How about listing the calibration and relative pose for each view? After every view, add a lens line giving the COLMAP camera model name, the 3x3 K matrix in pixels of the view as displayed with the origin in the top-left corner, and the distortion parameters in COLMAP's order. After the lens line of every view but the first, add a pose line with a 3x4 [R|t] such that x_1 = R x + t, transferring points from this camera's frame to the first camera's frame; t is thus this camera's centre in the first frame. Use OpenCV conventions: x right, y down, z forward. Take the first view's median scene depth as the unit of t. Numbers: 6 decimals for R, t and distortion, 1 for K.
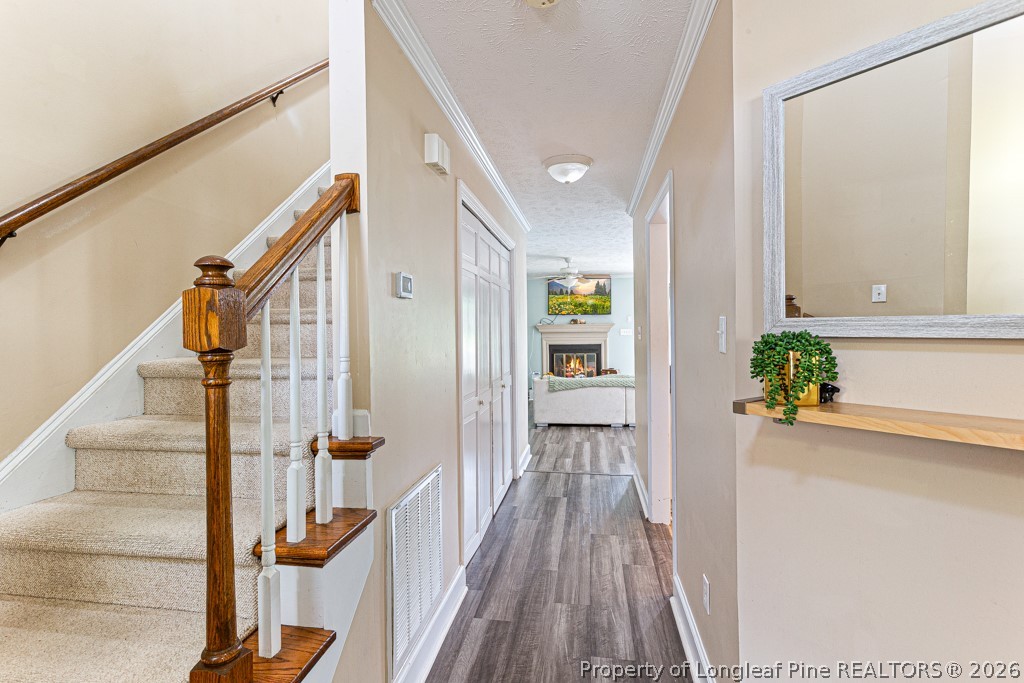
lens RADIAL K [[500.5, 0, 506.2], [0, 500.5, 331.2], [0, 0, 1]] dist [-0.003909, 0.001175]
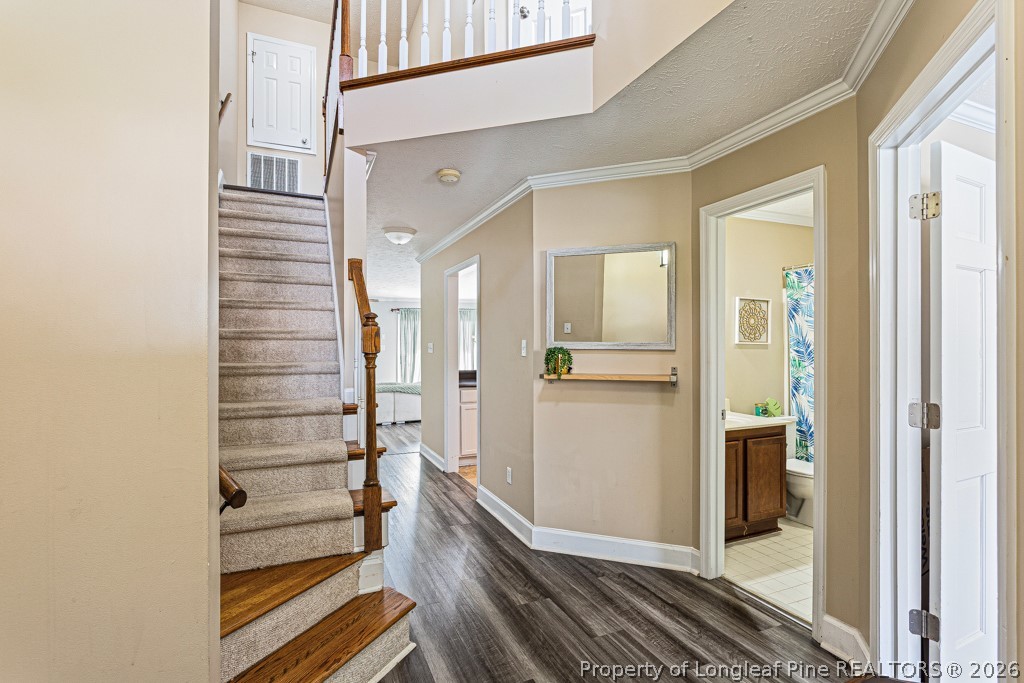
lens RADIAL K [[488.5, 0, 516.4], [0, 488.5, 345.0], [0, 0, 1]] dist [-0.009167, 0.003759]
pose [[0.833712, 0.012264, 0.552063, -0.918582], [-0.008699, 0.999921, -0.009076, 0.014191], [-0.552131, 0.002765, 0.833753, -0.914007]]
